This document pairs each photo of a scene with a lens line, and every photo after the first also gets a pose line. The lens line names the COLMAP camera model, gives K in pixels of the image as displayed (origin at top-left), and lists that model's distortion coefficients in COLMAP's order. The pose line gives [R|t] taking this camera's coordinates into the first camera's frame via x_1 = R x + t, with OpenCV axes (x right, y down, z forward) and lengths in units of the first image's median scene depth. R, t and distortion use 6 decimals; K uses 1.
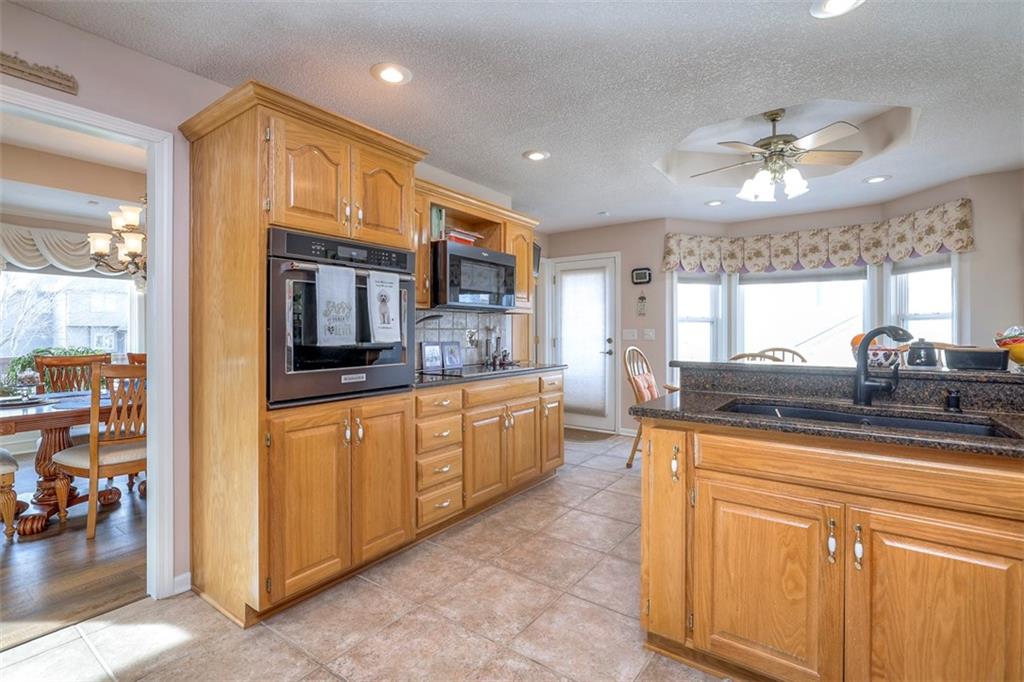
lens RADIAL K [[467.7, 0, 511.7], [0, 467.7, 329.7], [0, 0, 1]] dist [-0.008271, 0.001038]
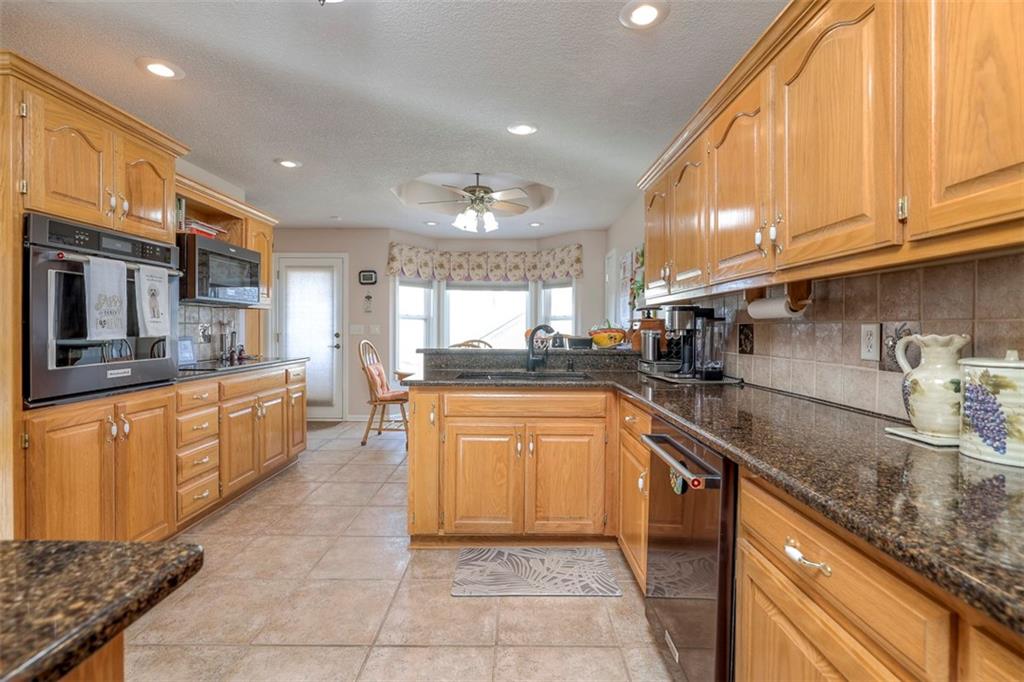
lens RADIAL K [[467.7, 0, 511.7], [0, 467.7, 329.7], [0, 0, 1]] dist [-0.008271, 0.001038]
pose [[0.810669, 0.001974, 0.585501, -0.157129], [-0.007599, 0.999946, 0.007150, -0.000205], [-0.585455, -0.010246, 0.810640, -0.176255]]
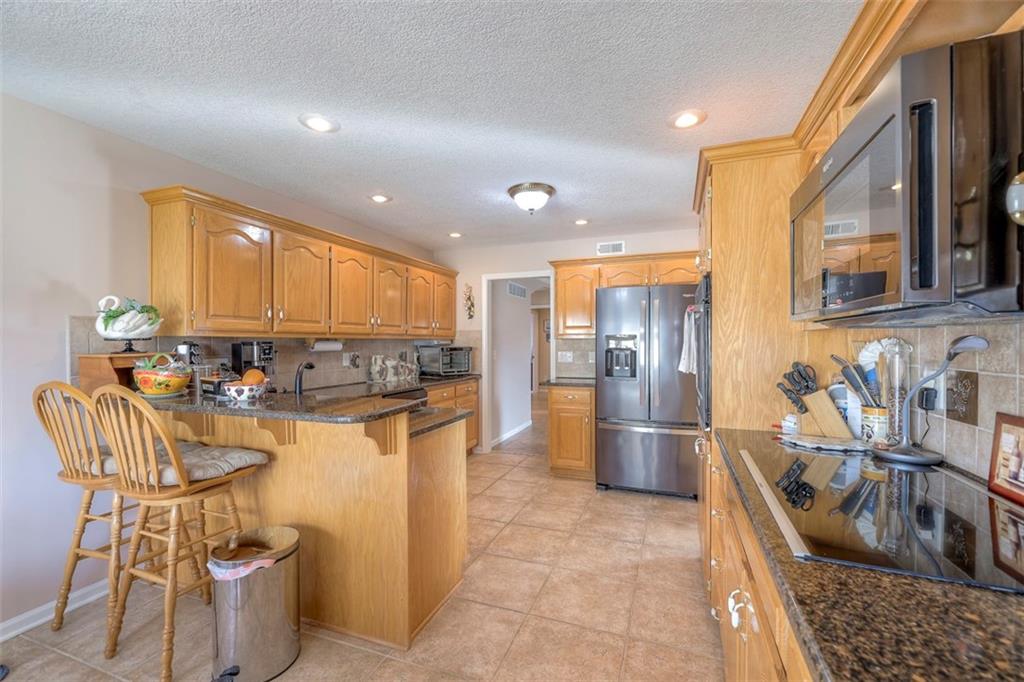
lens RADIAL K [[432.3, 0, 513.8], [0, 432.3, 343.8], [0, 0, 1]] dist [0.000903, 0.000062]
pose [[-0.965133, 0.004331, -0.261725, 0.256285], [0.004677, 0.999989, -0.000700, -0.027277], [0.261719, -0.001900, -0.965142, 1.244786]]
